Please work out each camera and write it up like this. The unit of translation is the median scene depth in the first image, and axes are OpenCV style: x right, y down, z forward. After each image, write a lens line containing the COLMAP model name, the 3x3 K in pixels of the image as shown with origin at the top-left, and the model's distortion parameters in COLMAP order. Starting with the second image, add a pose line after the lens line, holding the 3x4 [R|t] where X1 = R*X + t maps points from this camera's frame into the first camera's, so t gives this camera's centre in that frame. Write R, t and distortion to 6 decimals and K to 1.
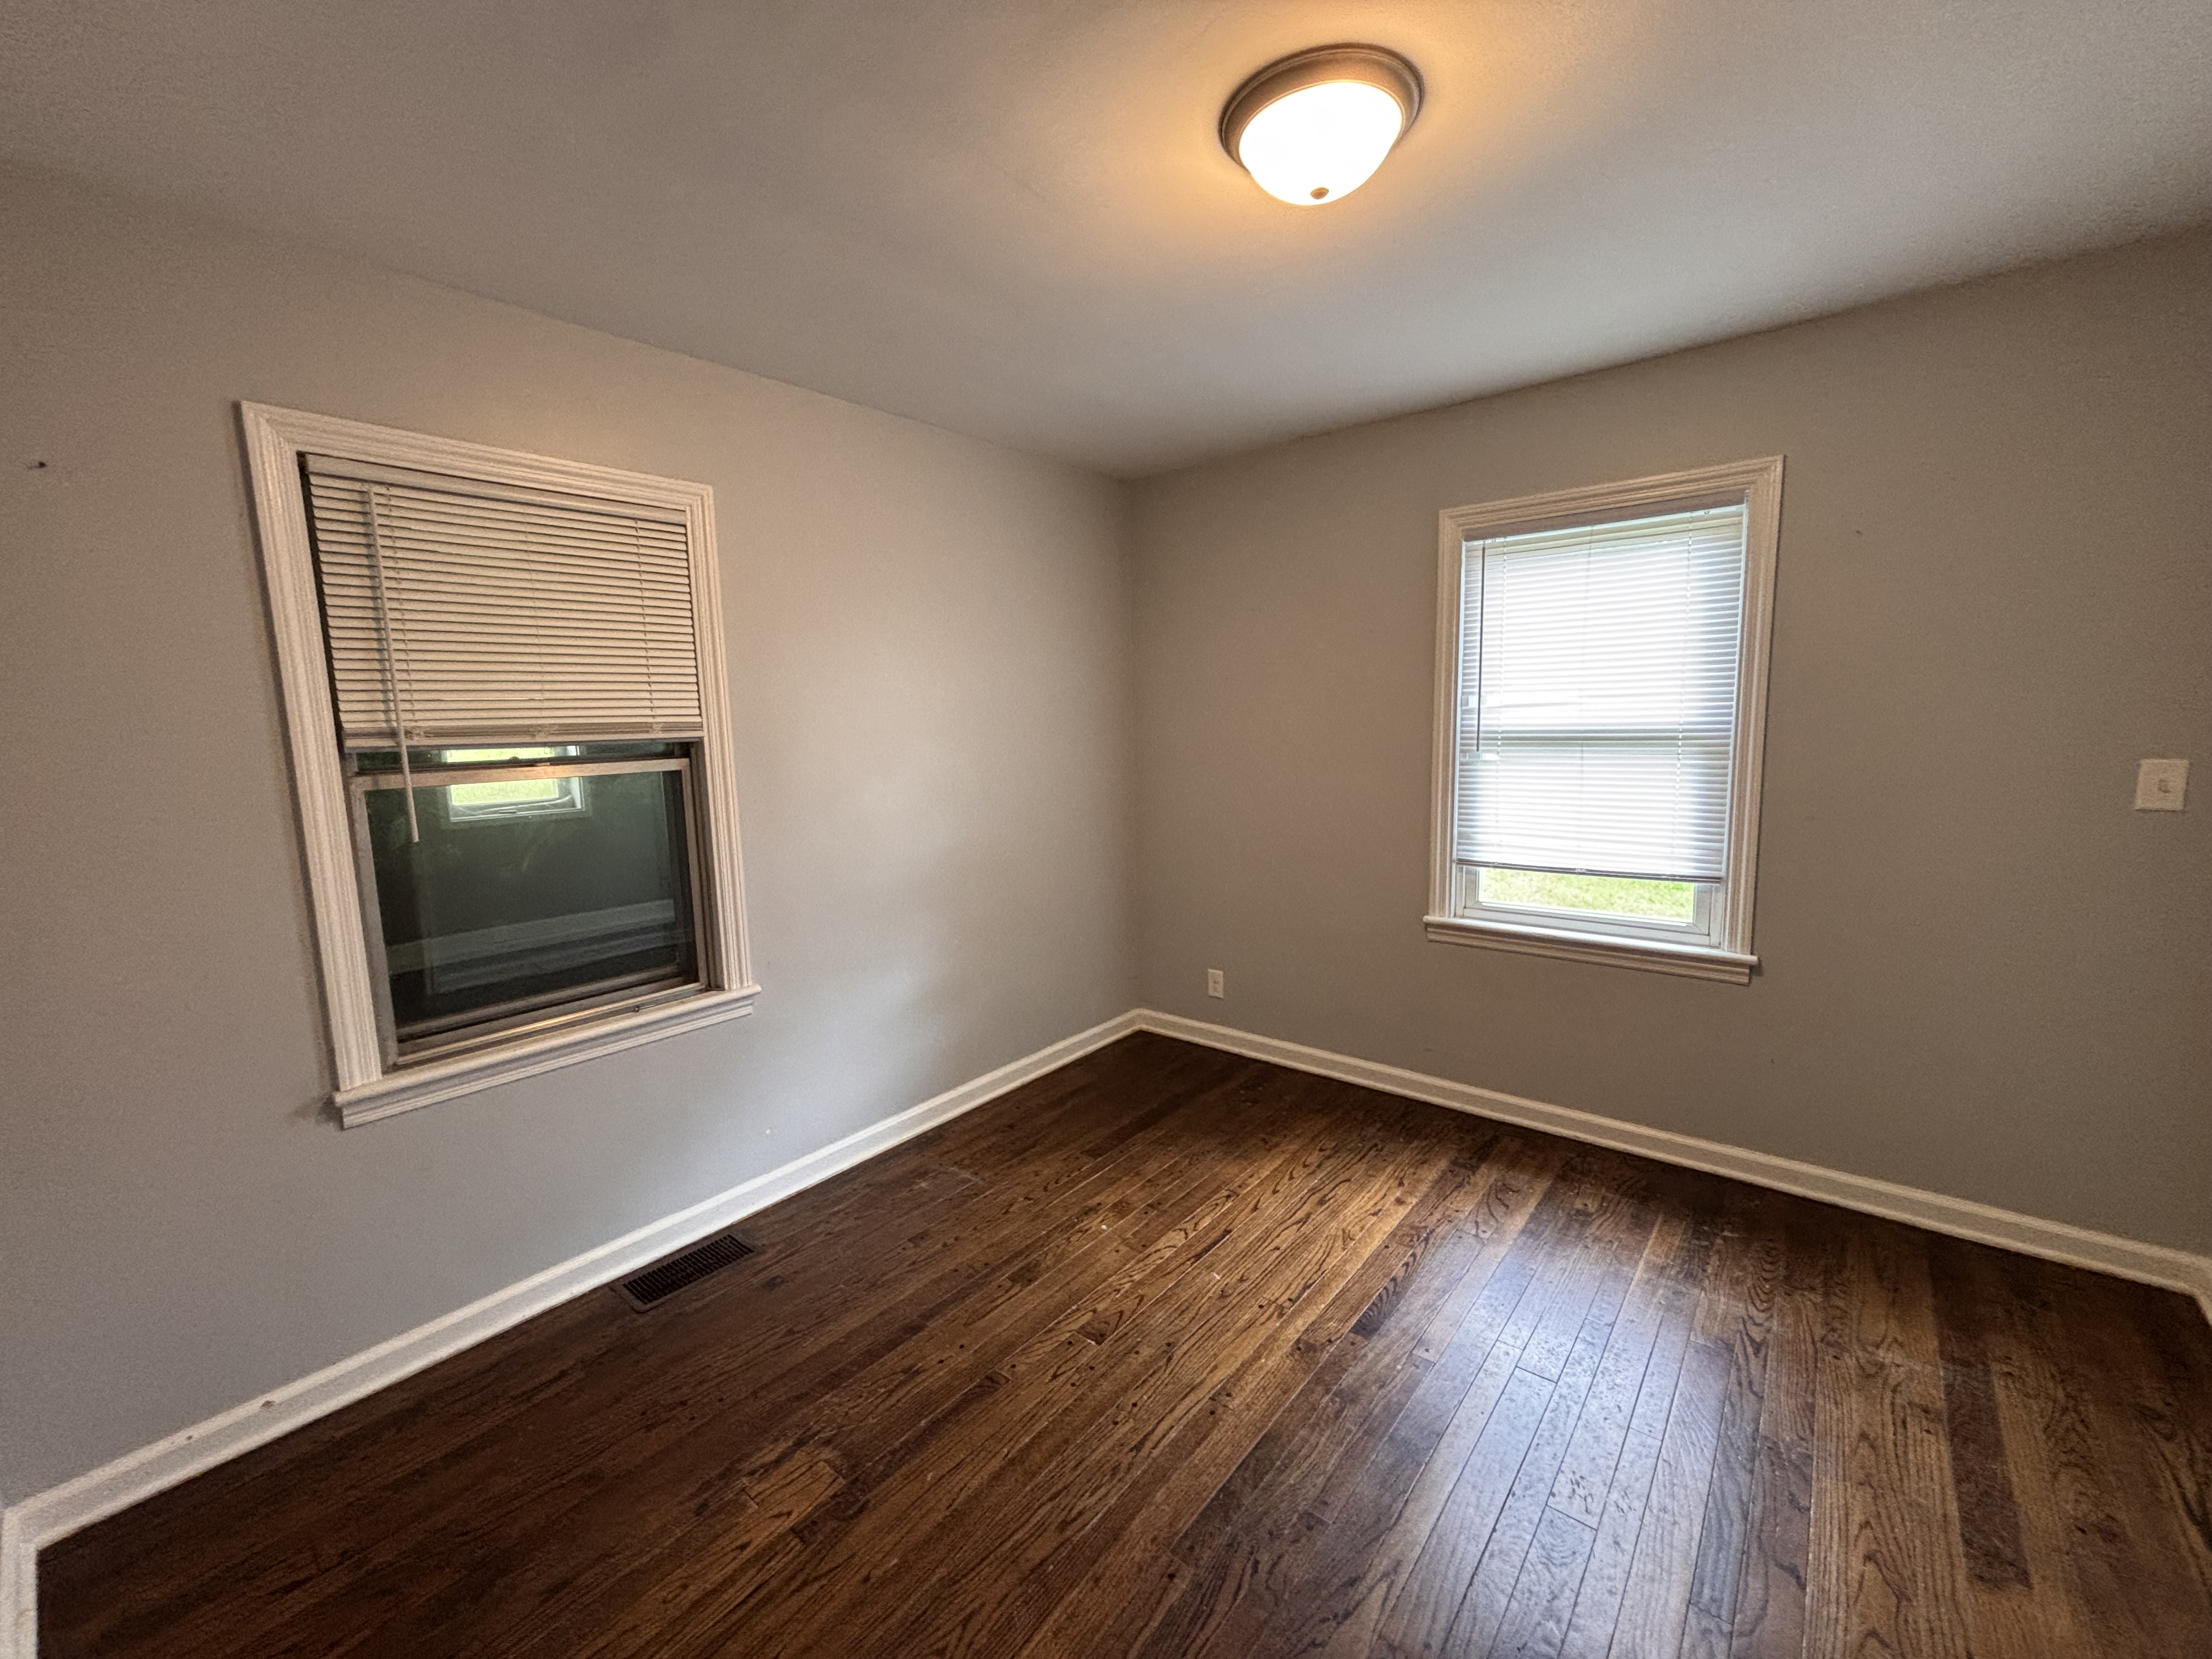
lens RADIAL K [[893.7, 0, 1113.2], [0, 893.7, 818.6], [0, 0, 1]] dist [-0.001435, 0.000878]
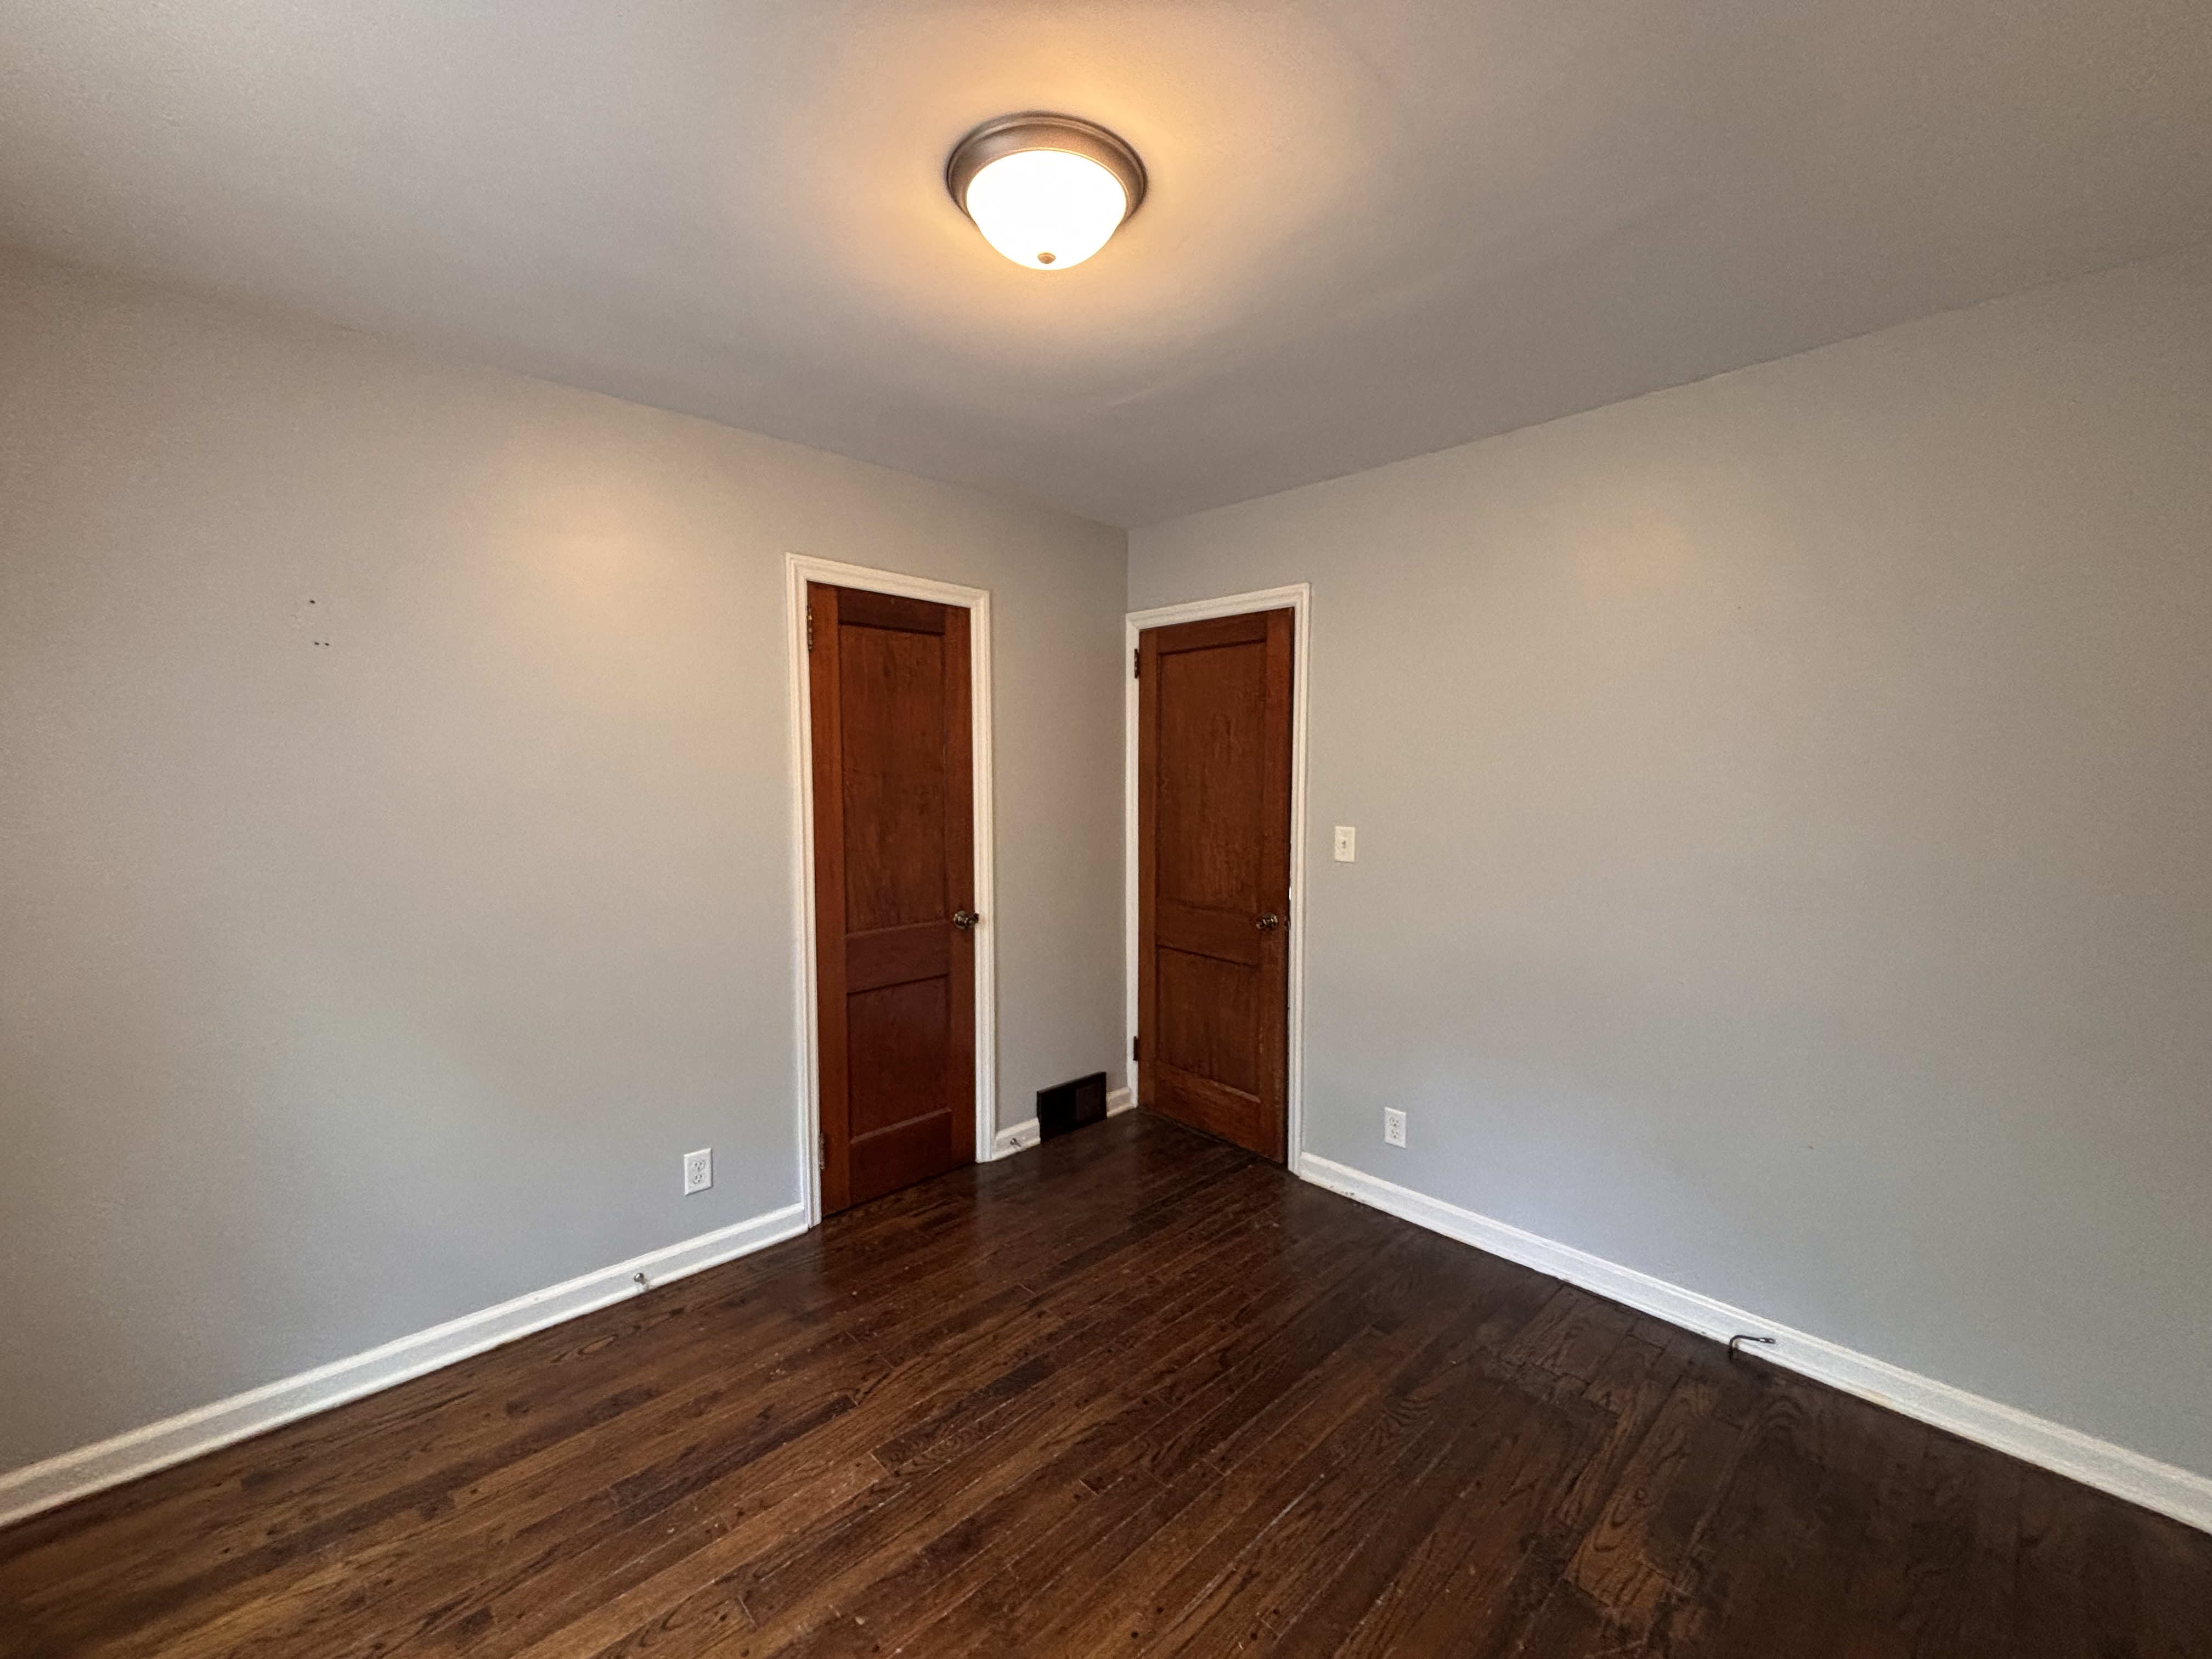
lens RADIAL K [[893.7, 0, 1105.9], [0, 893.7, 832.8], [0, 0, 1]] dist [-0.001435, 0.000878]
pose [[-0.990993, 0.021870, 0.132116, 0.038892], [0.044361, 0.984483, 0.169781, -0.221473], [-0.126353, 0.174113, -0.976586, 1.908091]]
